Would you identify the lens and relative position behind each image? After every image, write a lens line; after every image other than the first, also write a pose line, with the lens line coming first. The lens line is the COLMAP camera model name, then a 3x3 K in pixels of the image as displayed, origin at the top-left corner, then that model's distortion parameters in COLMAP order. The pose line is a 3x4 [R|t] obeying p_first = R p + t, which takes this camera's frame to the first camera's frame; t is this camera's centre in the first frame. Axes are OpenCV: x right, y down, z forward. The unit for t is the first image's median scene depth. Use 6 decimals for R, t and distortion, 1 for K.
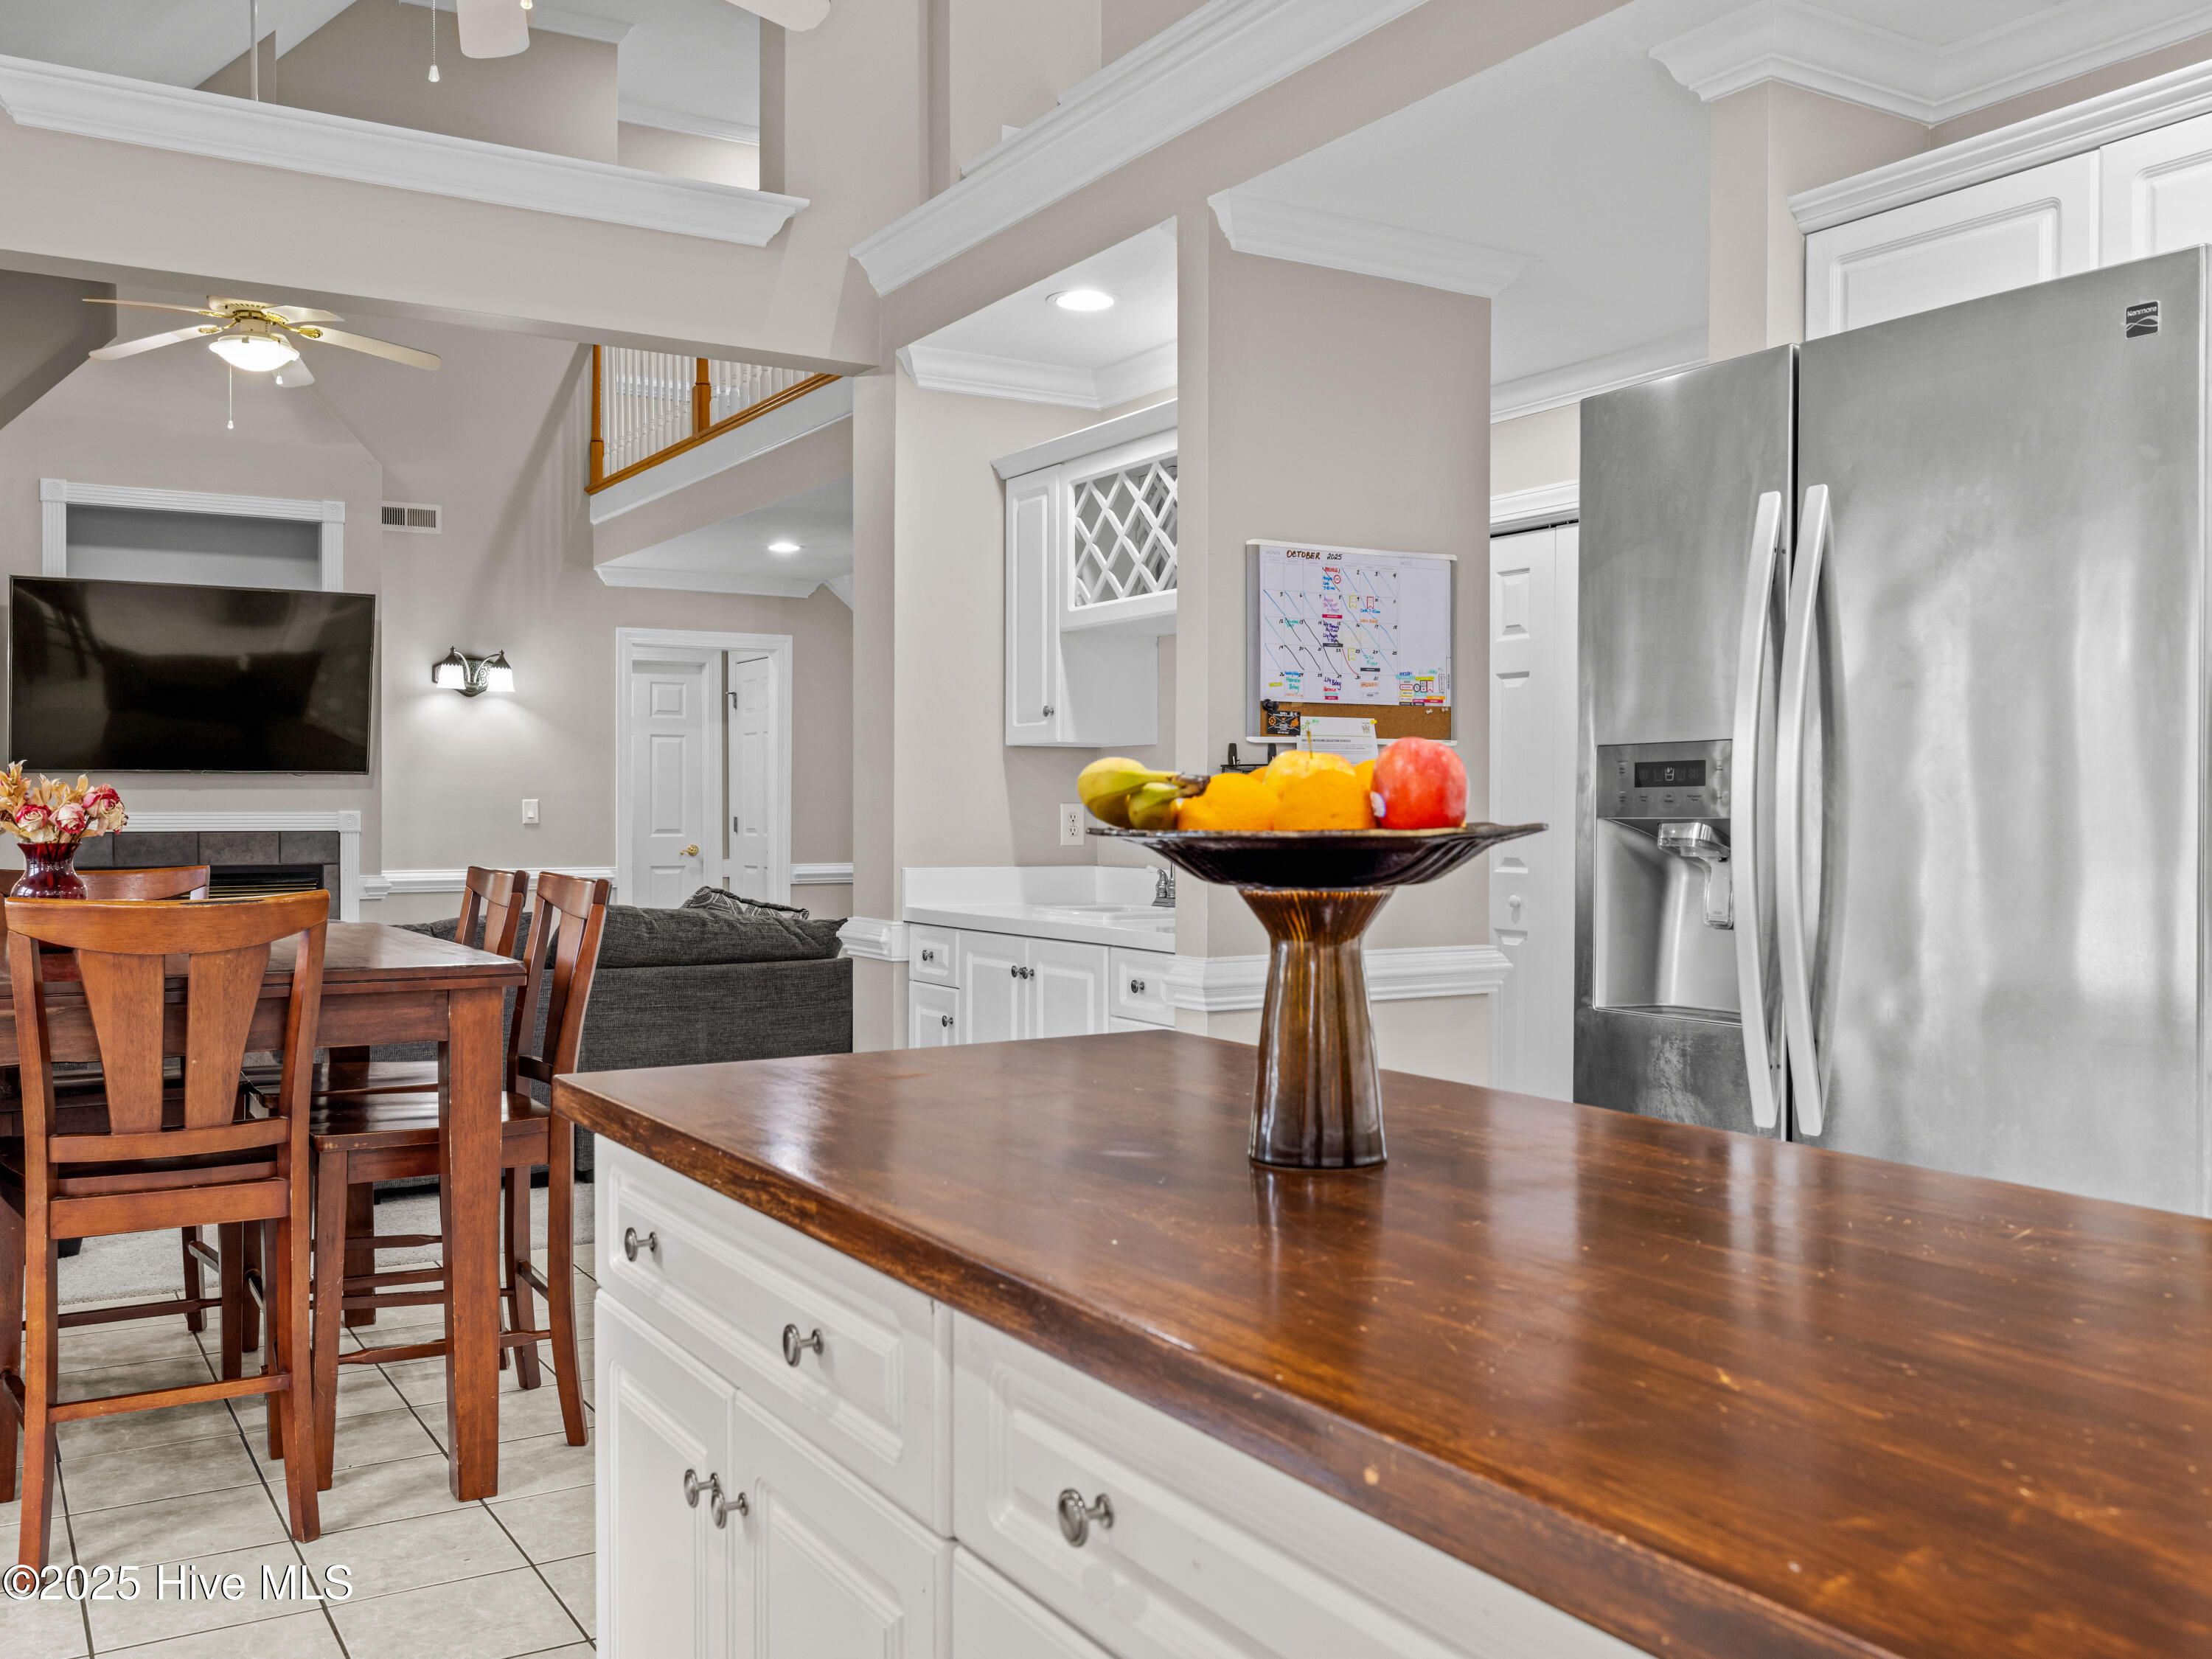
lens RADIAL K [[1948.0, 0, 1097.3], [0, 1948.0, 830.3], [0, 0, 1]] dist [-0.018437, -0.004075]
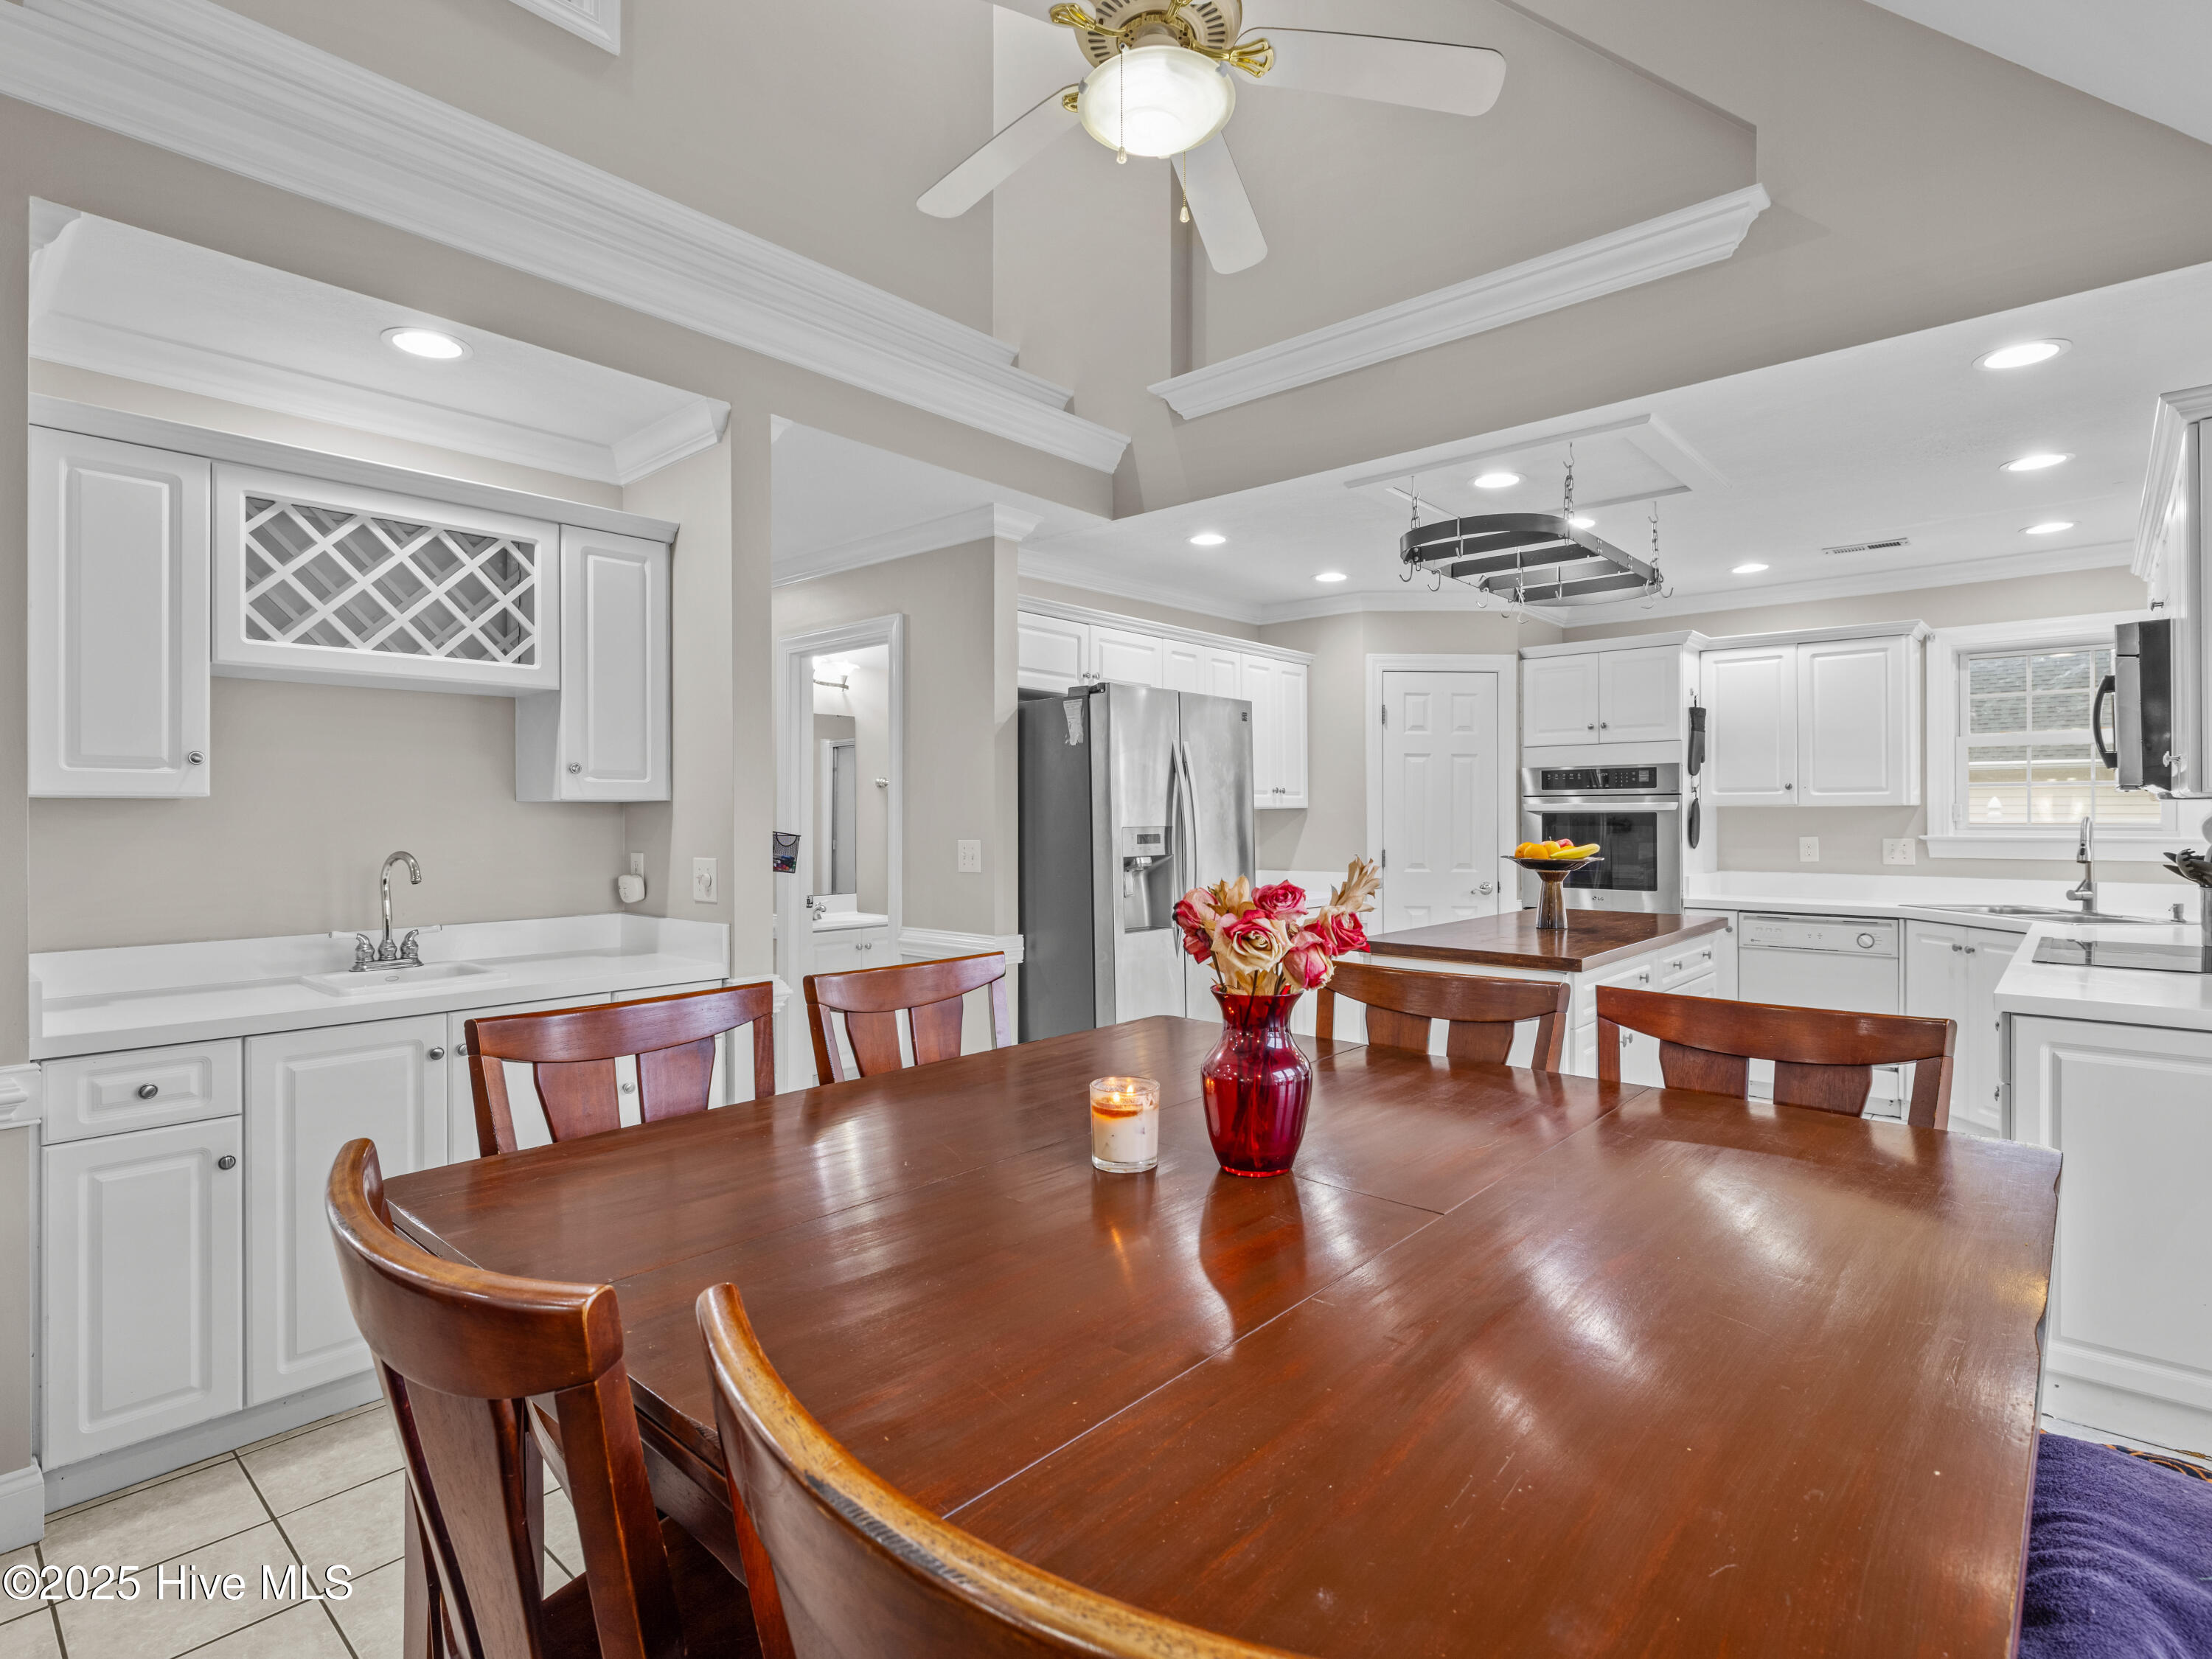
lens RADIAL K [[1063.3, 0, 1125.3], [0, 1063.3, 815.4], [0, 0, 1]] dist [-0.005291, 0.001933]
pose [[-0.288284, -0.003831, 0.957537, -0.586164], [0.011255, 0.999909, 0.007389, -0.038040], [-0.957479, 0.012907, -0.288215, 0.796073]]
